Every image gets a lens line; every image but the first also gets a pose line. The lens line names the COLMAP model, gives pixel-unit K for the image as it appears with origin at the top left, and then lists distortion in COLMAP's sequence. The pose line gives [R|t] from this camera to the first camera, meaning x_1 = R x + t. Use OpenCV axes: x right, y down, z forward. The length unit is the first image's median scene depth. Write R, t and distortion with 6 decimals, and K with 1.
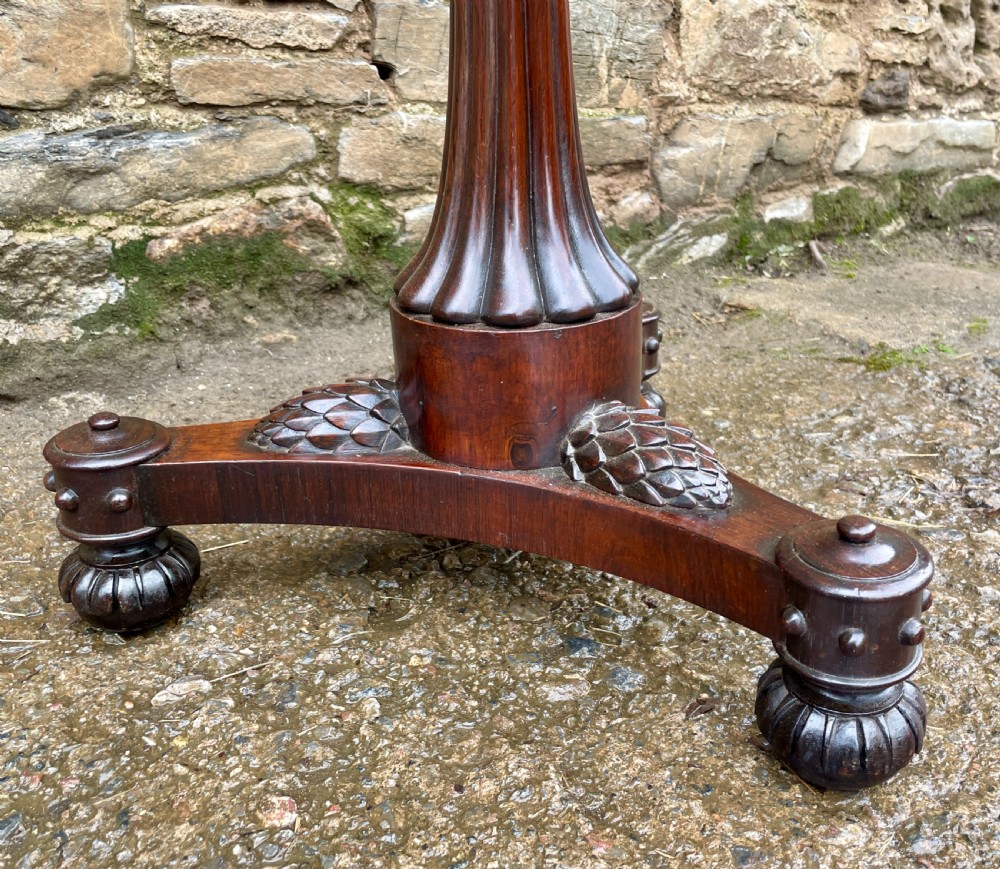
lens RADIAL K [[1002.2, 0, 541.0], [0, 1002.2, 449.3], [0, 0, 1]] dist [0.034780, 0.000000]
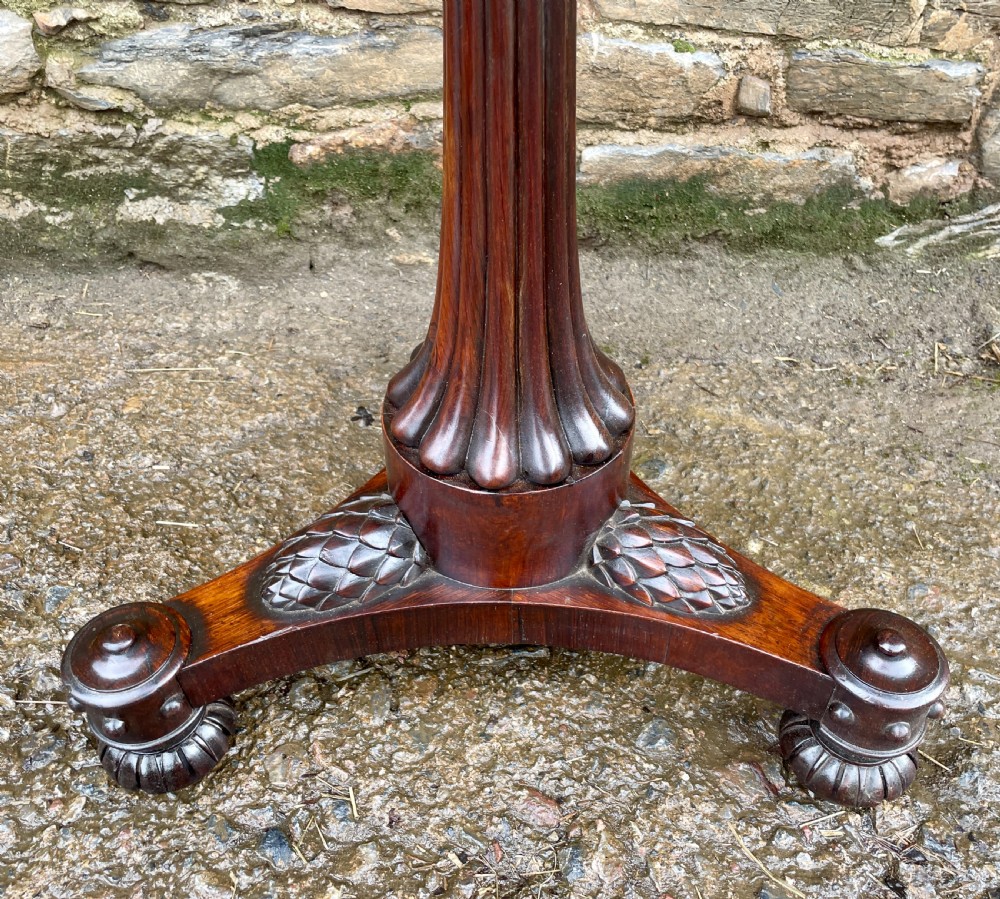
lens RADIAL K [[956.1, 0, 520.8], [0, 956.1, 459.9], [0, 0, 1]] dist [0.034578, 0.000000]
pose [[0.816128, 0.418277, -0.398724, 0.280039], [-0.242537, 0.874207, 0.420640, -0.365370], [0.524511, -0.246591, 0.814912, 0.262506]]
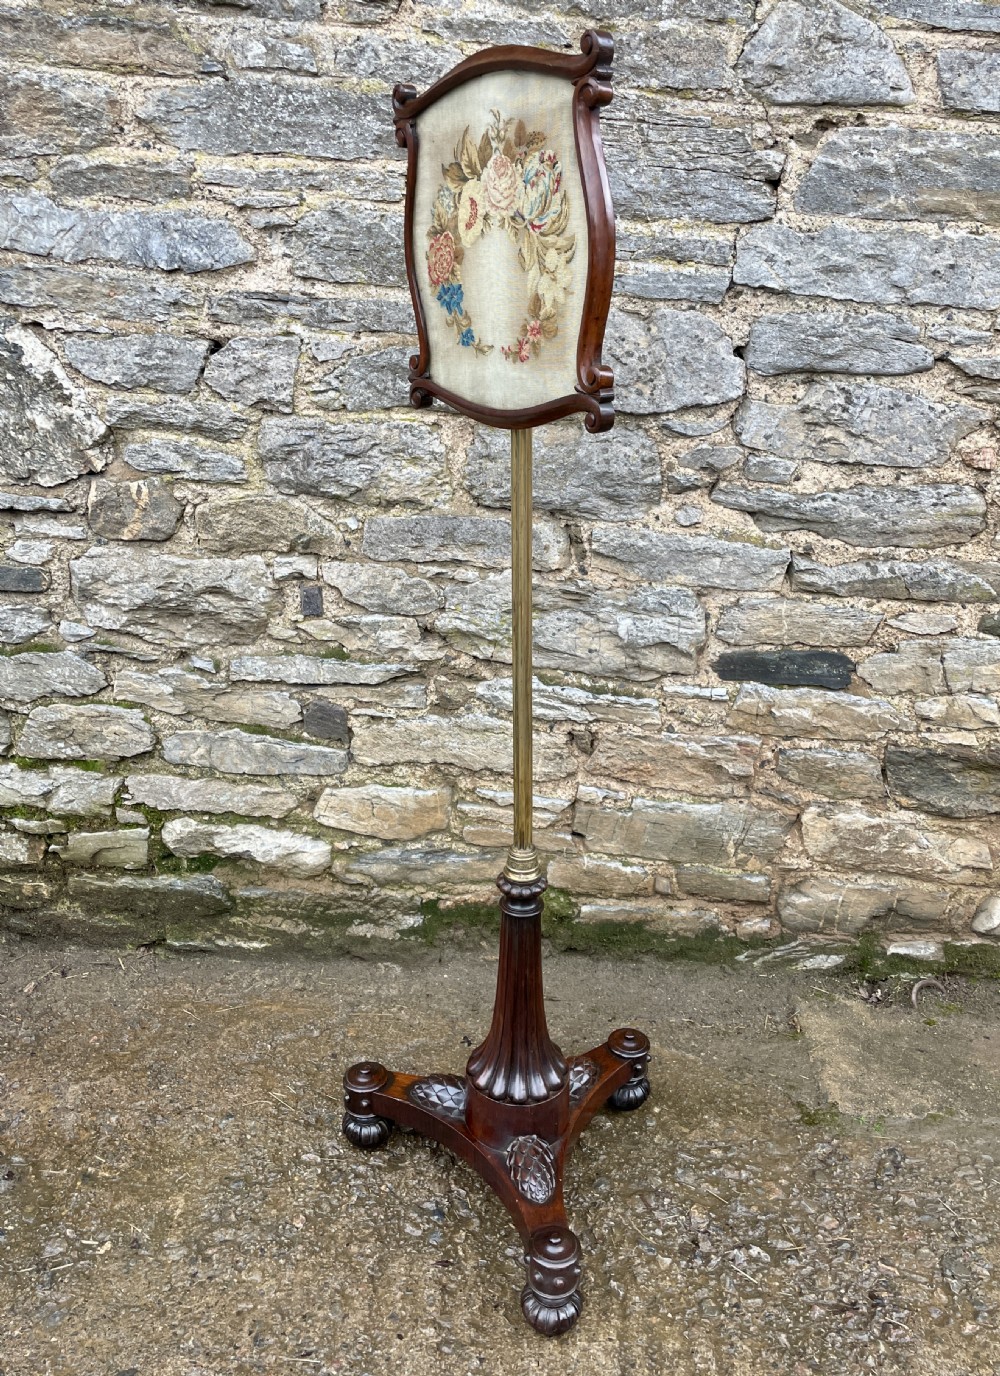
lens RADIAL K [[1182.9, 0, 523.6], [0, 1182.9, 630.3], [0, 0, 1]] dist [0.103456, -0.136736]
pose [[0.788781, 0.218618, -0.574483, 0.940972], [-0.262962, 0.964787, 0.006094, -0.744618], [0.555586, 0.146260, 0.818494, -0.884474]]
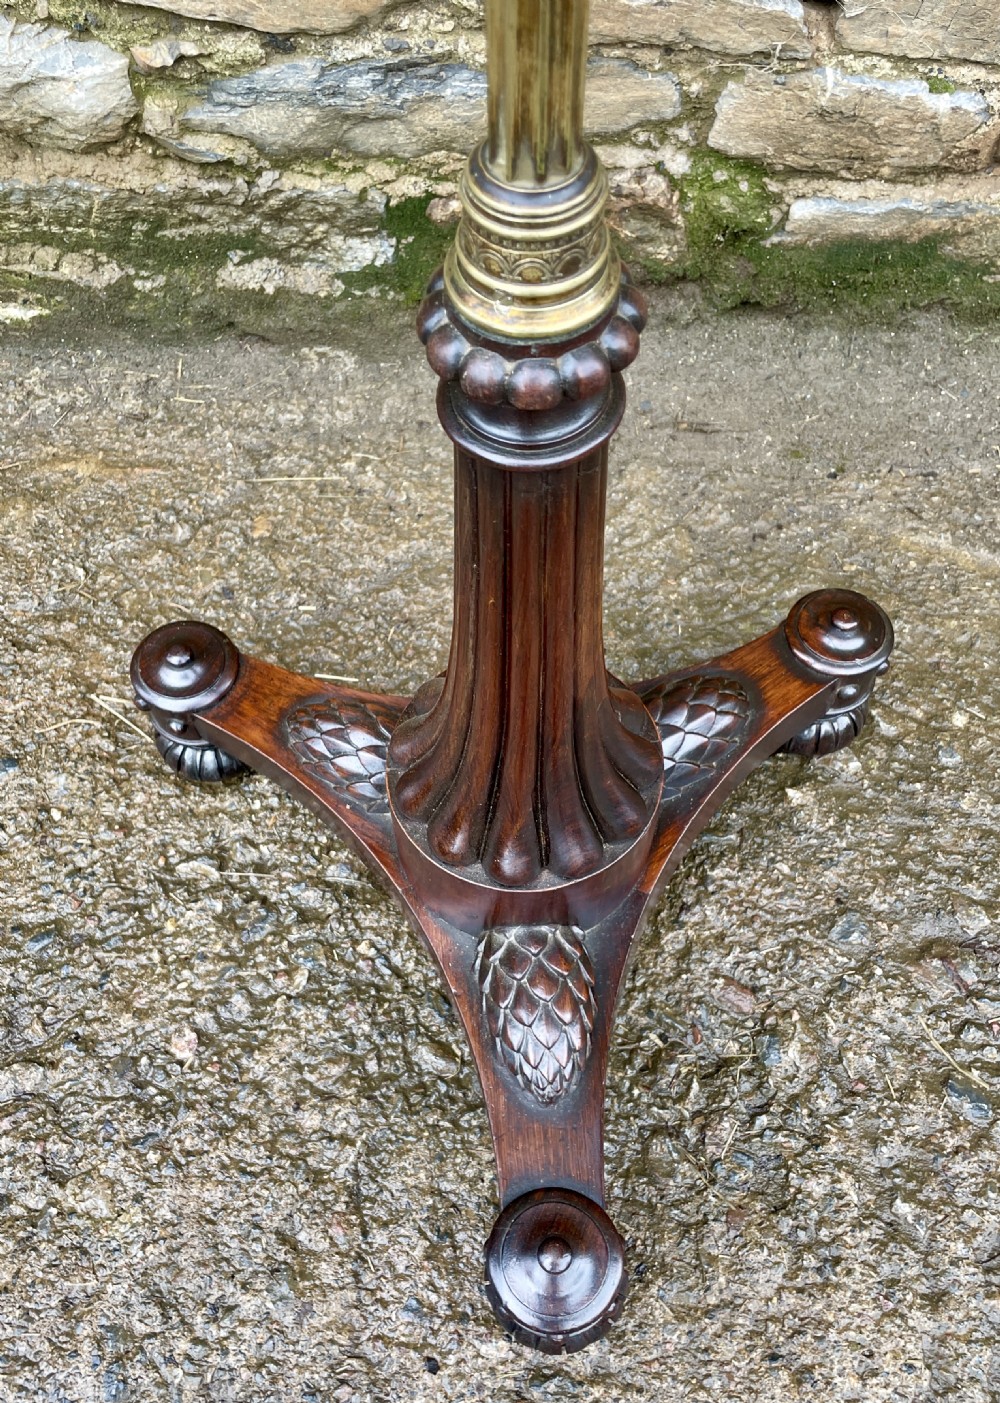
lens RADIAL K [[1214.3, 0, 478.4], [0, 1214.3, 764.8], [0, 0, 1]] dist [0.082874, -0.119671]
pose [[0.790921, 0.540945, -0.286047, 0.155168], [-0.227667, 0.694036, 0.682995, -0.539475], [0.567990, -0.475071, 0.672082, 0.142099]]
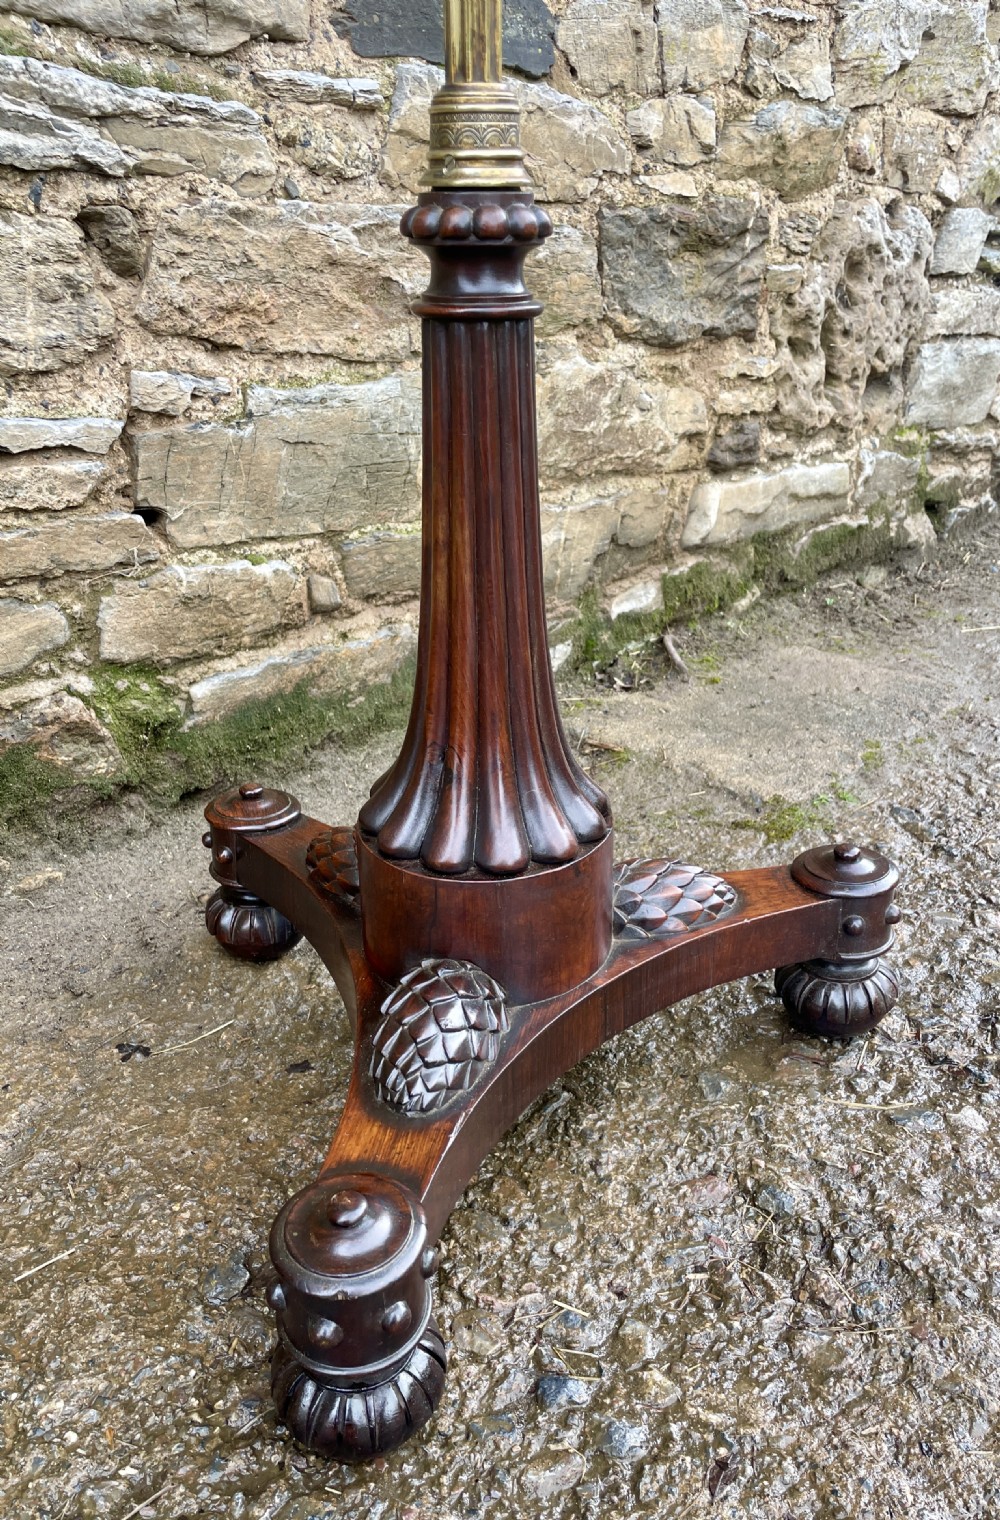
lens RADIAL K [[1217.5, 0, 508.7], [0, 1217.5, 805.2], [0, 0, 1]] dist [0.085167, -0.112491]
pose [[0.978993, -0.087369, 0.184227, -0.084378], [0.077213, 0.995109, 0.061612, -0.202504], [-0.188708, -0.046093, 0.980951, 0.032195]]
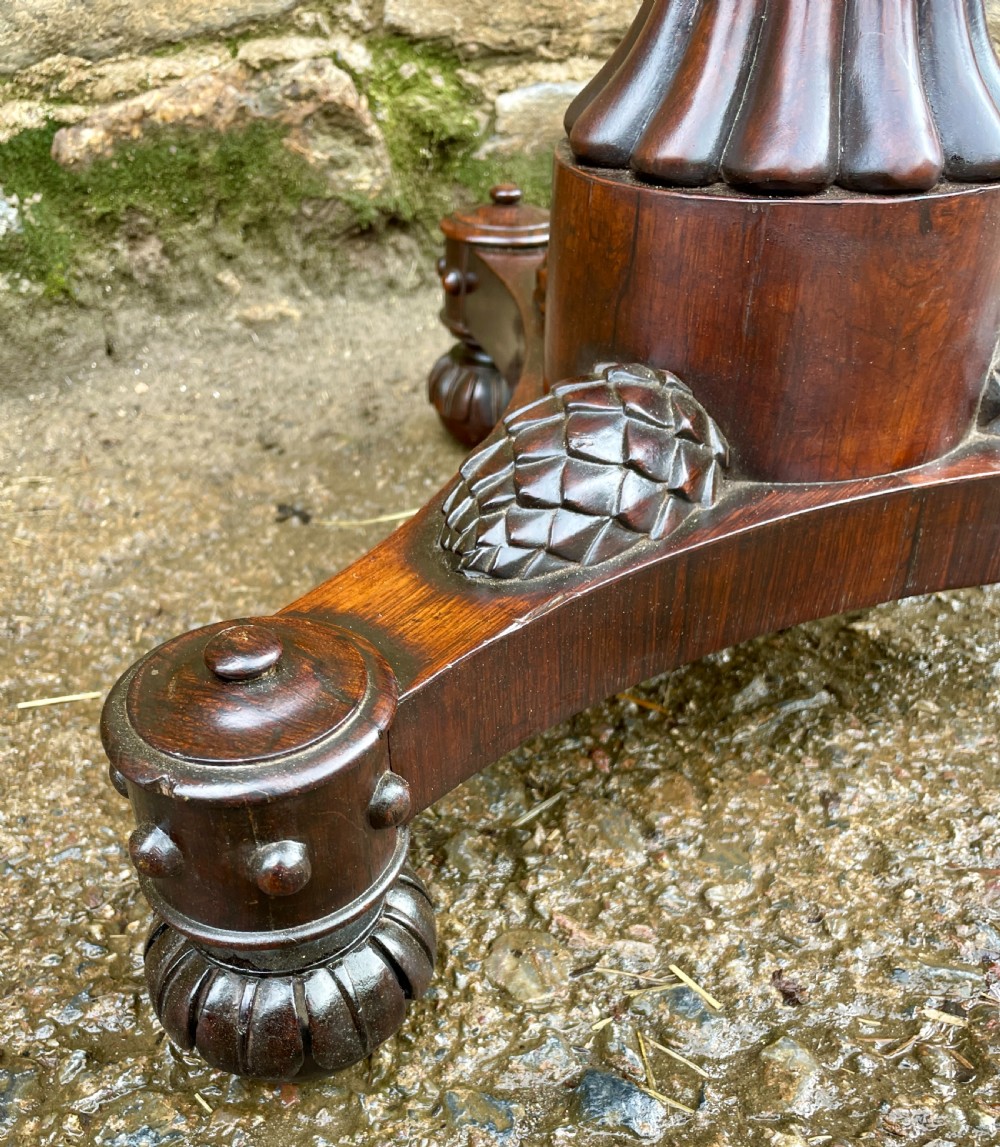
lens RADIAL K [[1129.0, 0, 447.5], [0, 1129.0, 719.3], [0, 0, 1]] dist [0.014814, 0.000000]
pose [[0.965923, 0.147729, -0.212529, 0.031596], [-0.091136, 0.962653, 0.254937, -0.058724], [0.242253, -0.226880, 0.943313, 0.319010]]
